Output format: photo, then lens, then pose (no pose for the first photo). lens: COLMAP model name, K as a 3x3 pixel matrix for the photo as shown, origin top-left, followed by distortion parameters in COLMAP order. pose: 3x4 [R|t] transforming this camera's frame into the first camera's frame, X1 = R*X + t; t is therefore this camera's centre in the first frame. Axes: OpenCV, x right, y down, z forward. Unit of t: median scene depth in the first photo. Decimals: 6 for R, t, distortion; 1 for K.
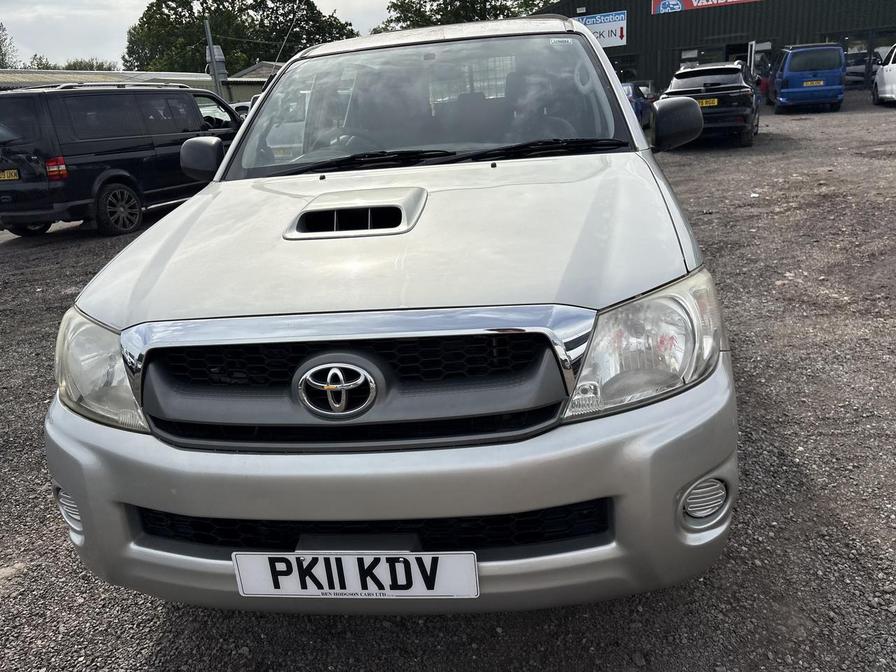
lens RADIAL K [[704.4, 0, 450.2], [0, 704.4, 337.0], [0, 0, 1]] dist [0.032552, -0.033200]
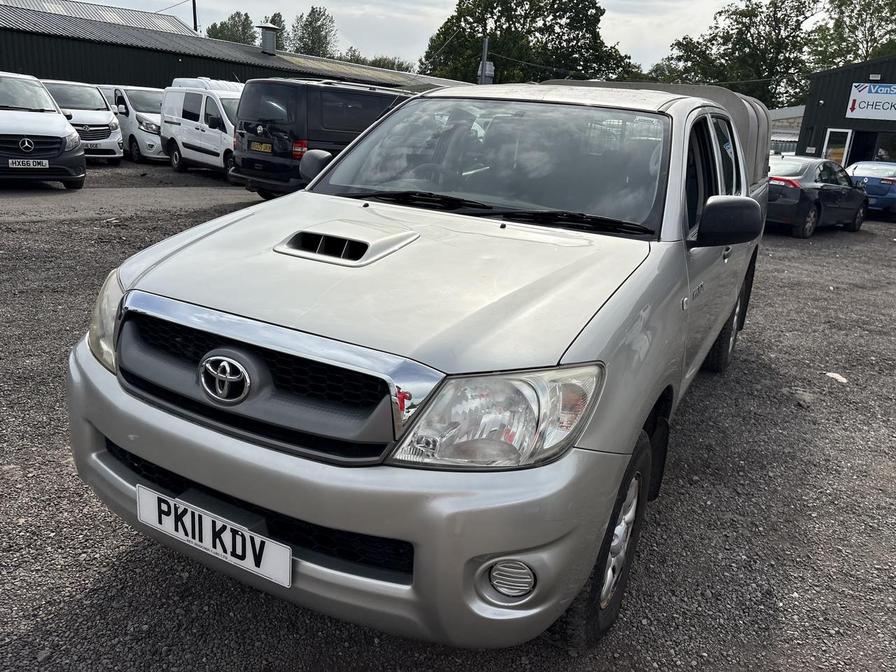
lens RADIAL K [[704.4, 0, 452.2], [0, 704.4, 331.5], [0, 0, 1]] dist [0.032552, -0.033200]
pose [[0.917854, 0.251037, -0.307449, 0.502234], [-0.261655, 0.965137, 0.006908, -0.105024], [0.298465, 0.074106, 0.951539, -0.043041]]
